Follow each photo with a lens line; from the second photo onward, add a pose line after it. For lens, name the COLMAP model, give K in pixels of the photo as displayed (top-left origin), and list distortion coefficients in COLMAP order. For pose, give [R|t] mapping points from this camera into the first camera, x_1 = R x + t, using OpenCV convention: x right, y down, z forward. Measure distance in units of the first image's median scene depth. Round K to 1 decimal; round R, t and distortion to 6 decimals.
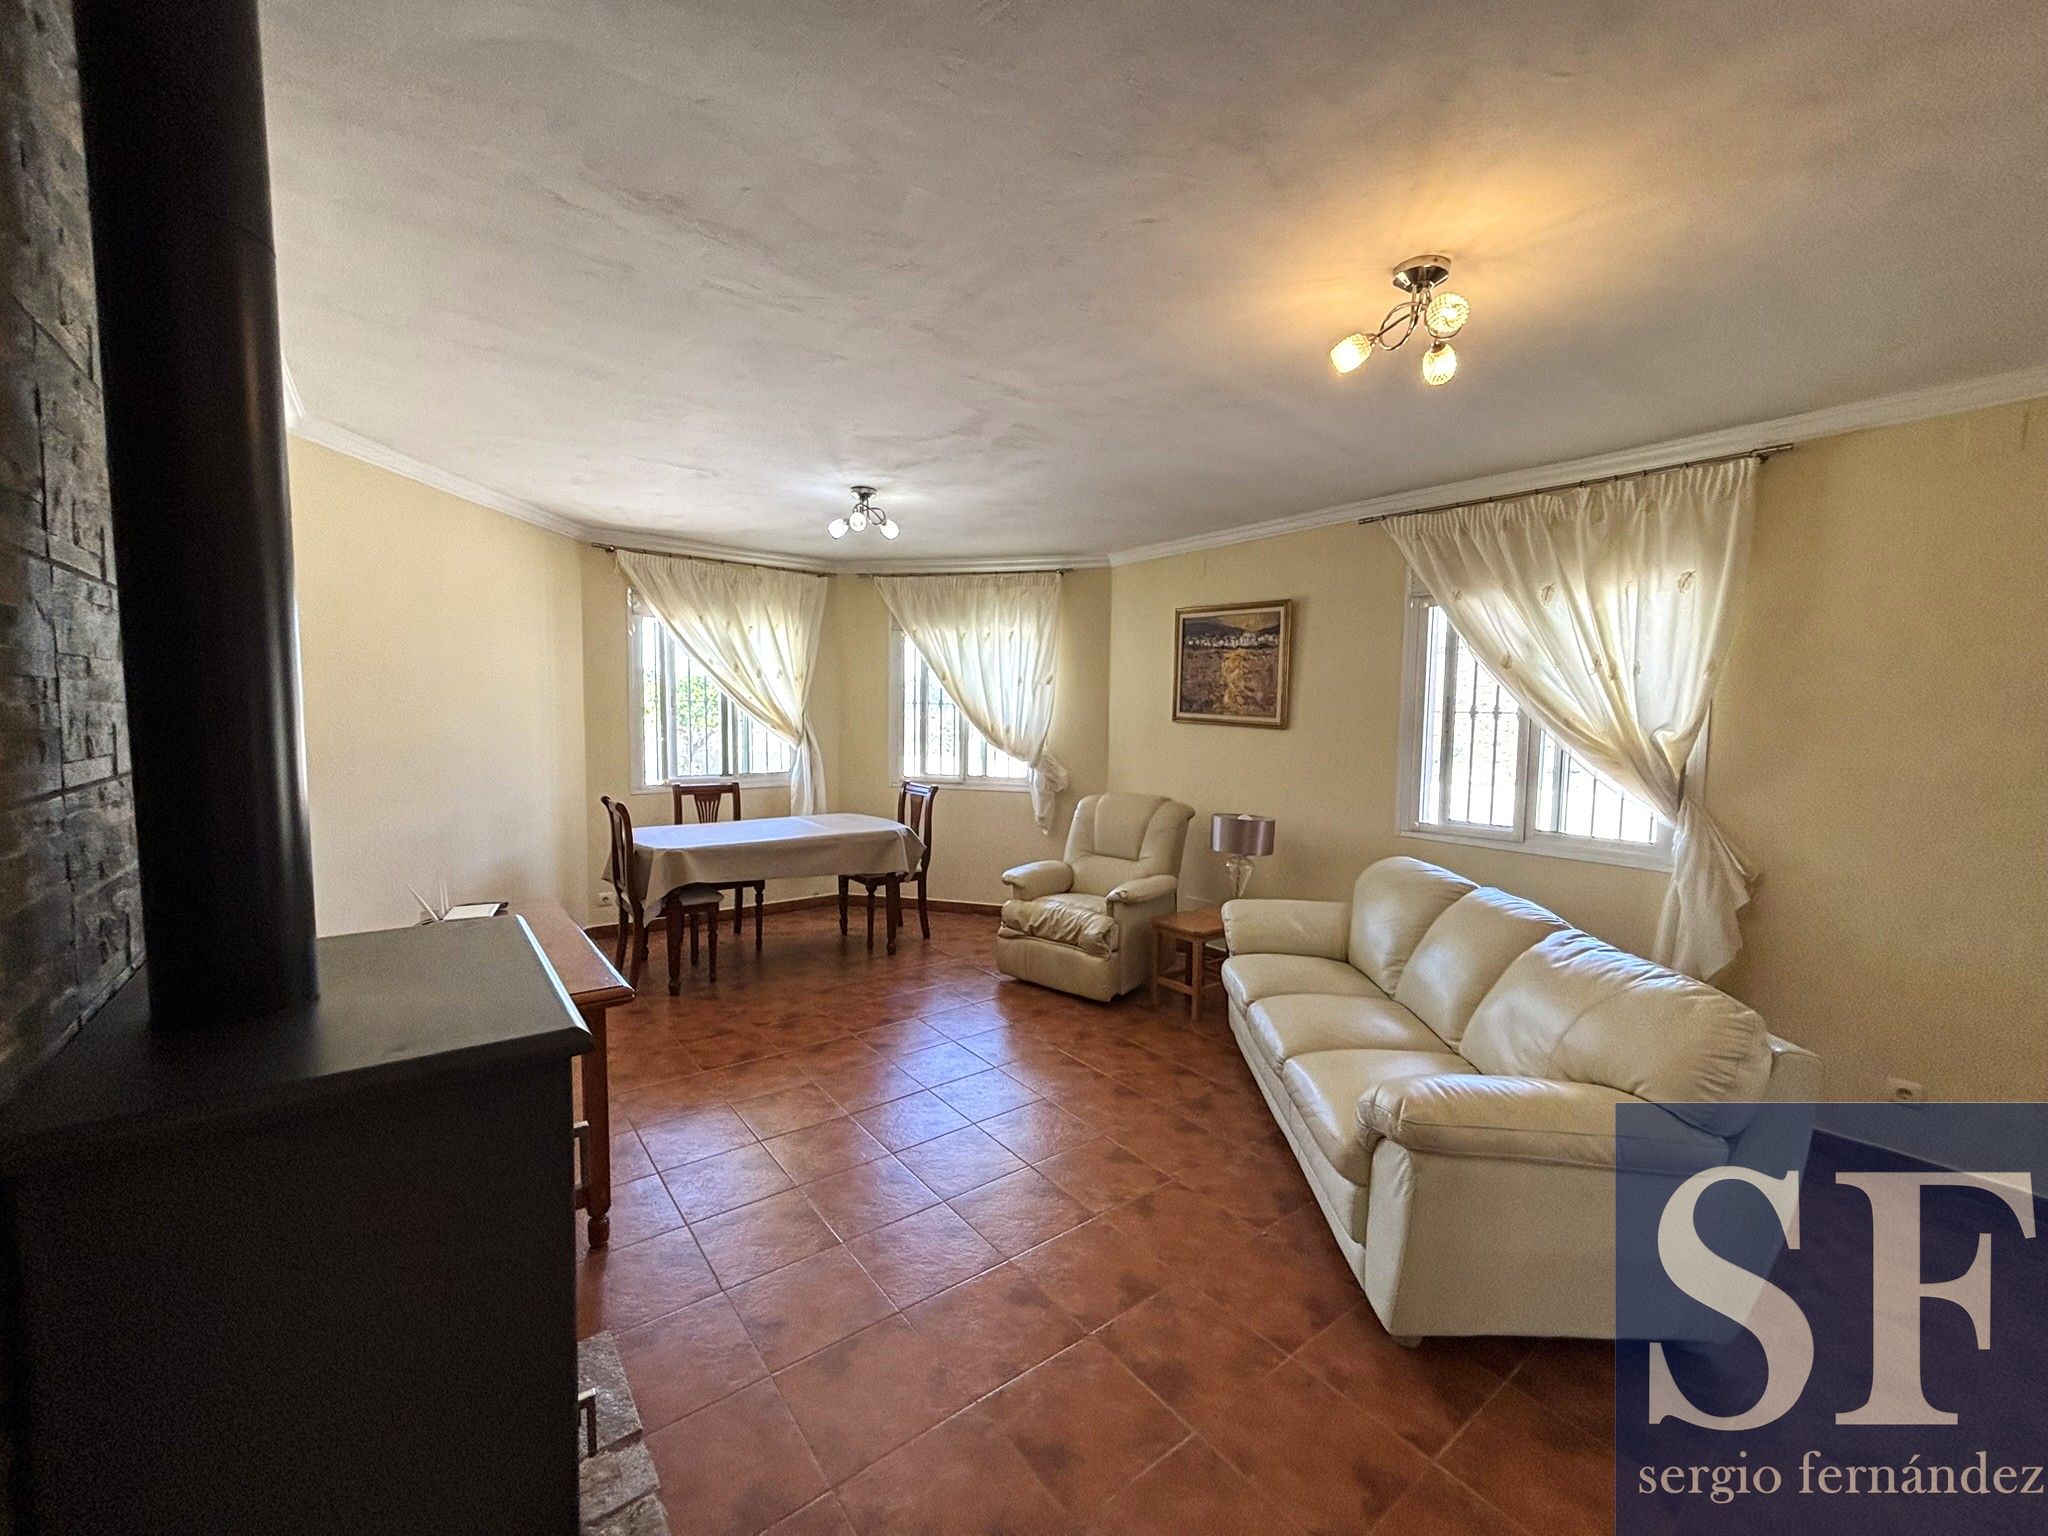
lens RADIAL K [[809.1, 0, 1024.0], [0, 809.1, 768.0], [0, 0, 1]] dist [0.004164, 0.000319]
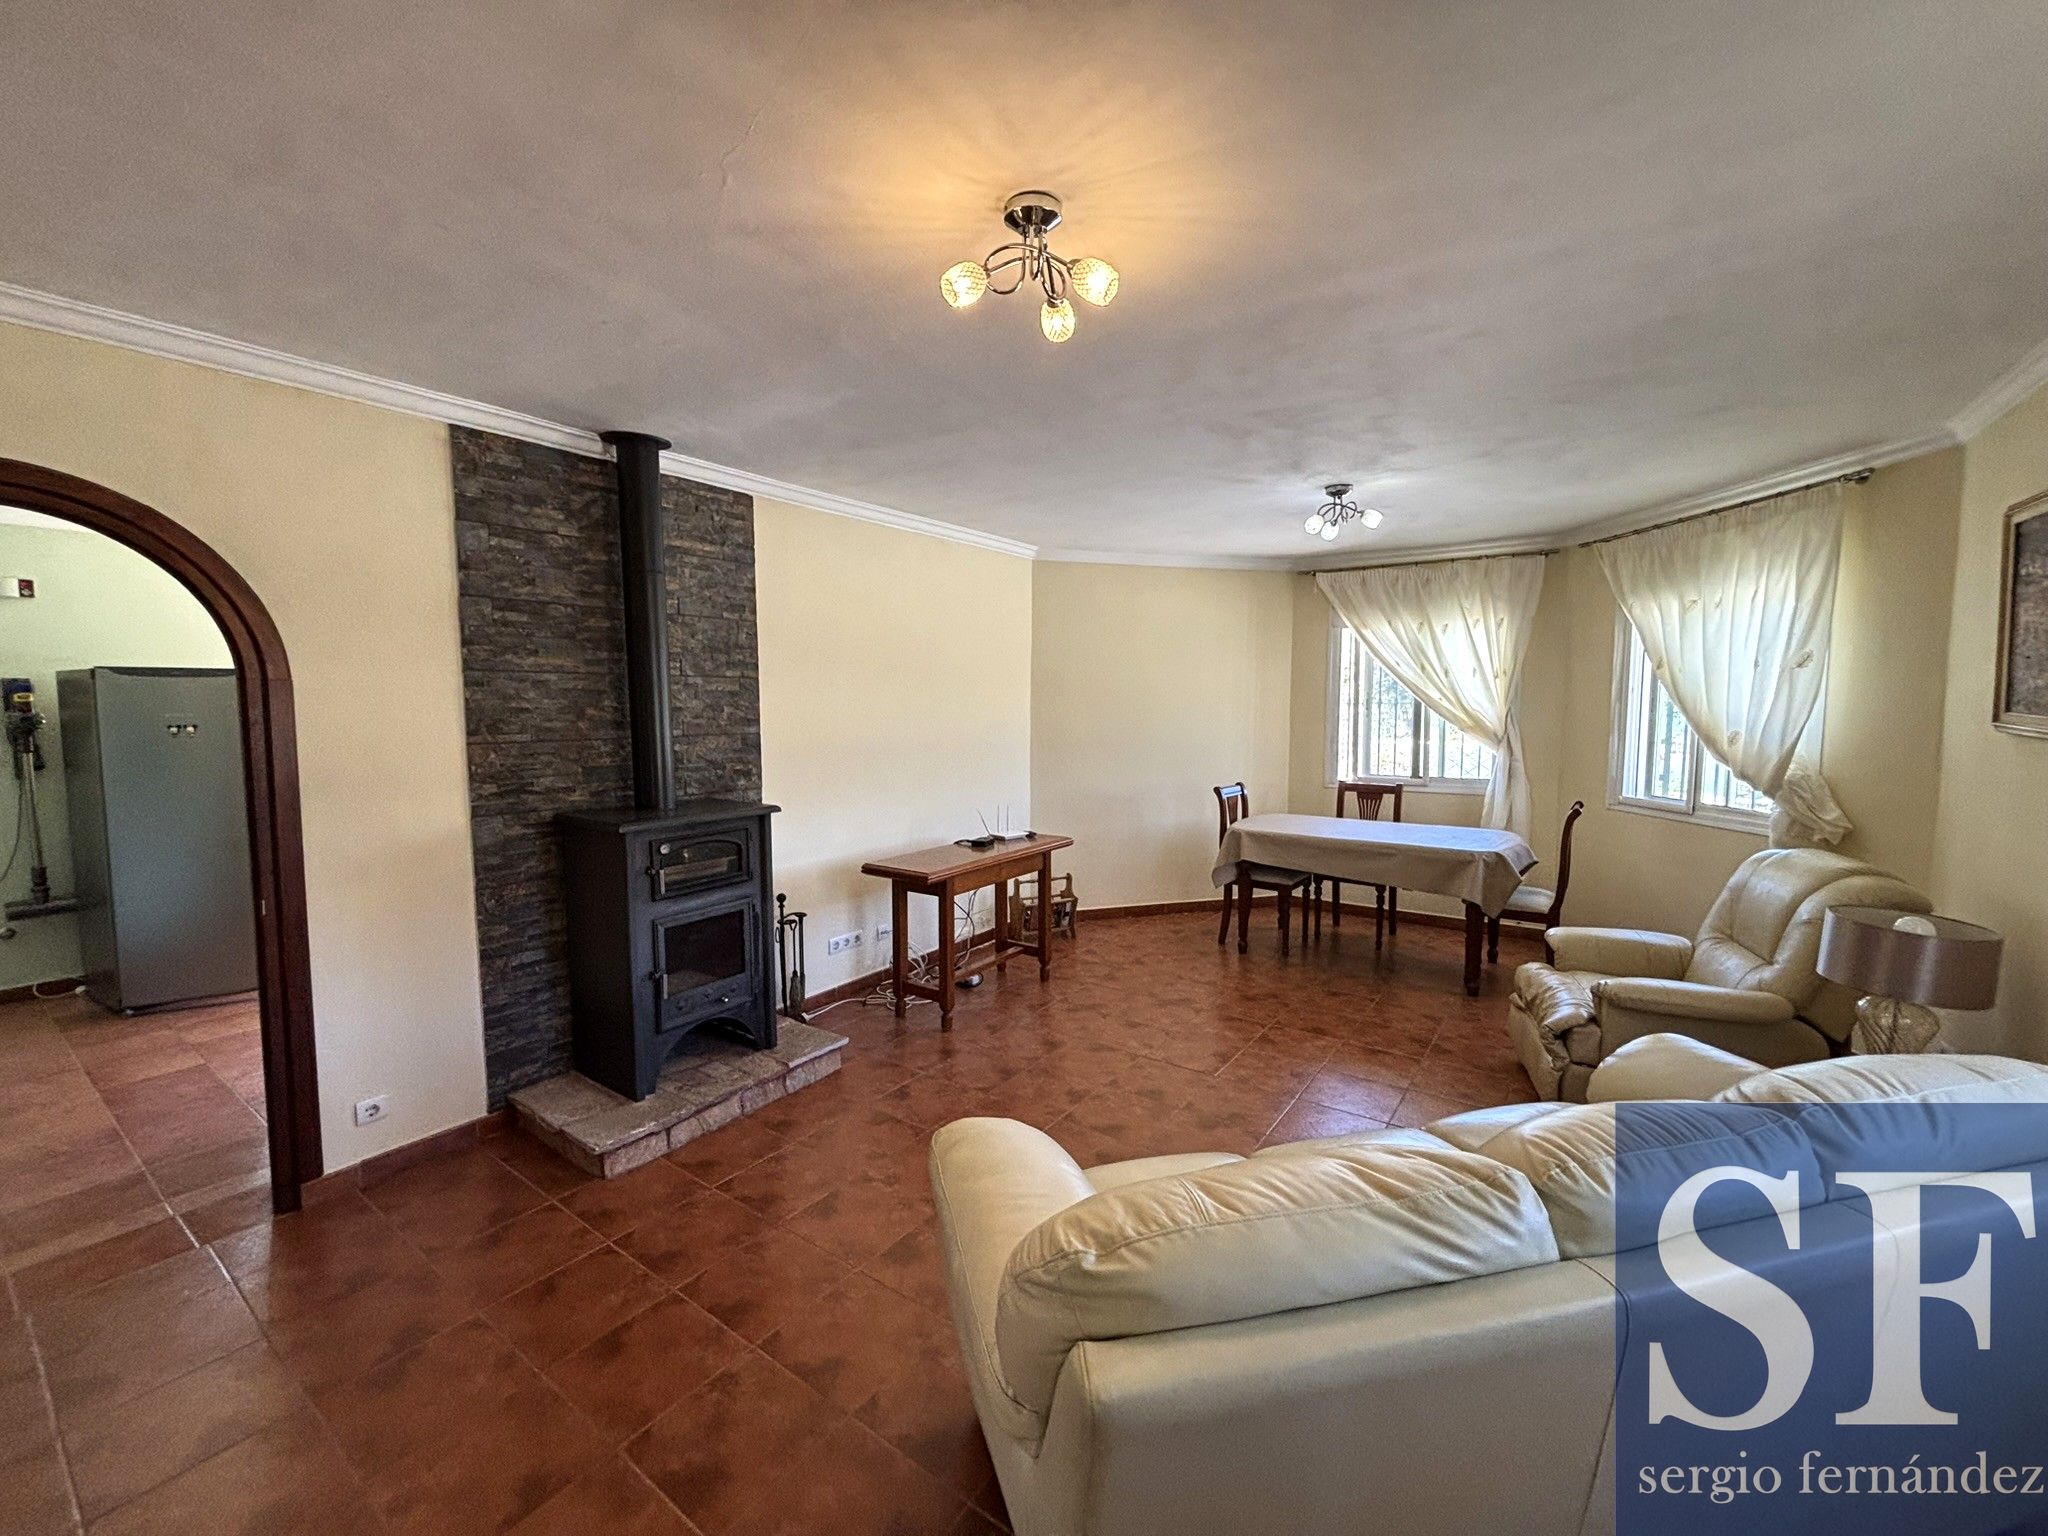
lens RADIAL K [[820.1, 0, 1032.3], [0, 820.1, 766.3], [0, 0, 1]] dist [-0.002068, -0.000295]
pose [[0.304701, 0.057317, -0.950722, 0.468404], [-0.062648, 0.997232, 0.040042, -0.016285], [0.950385, 0.047360, 0.307449, 0.255839]]
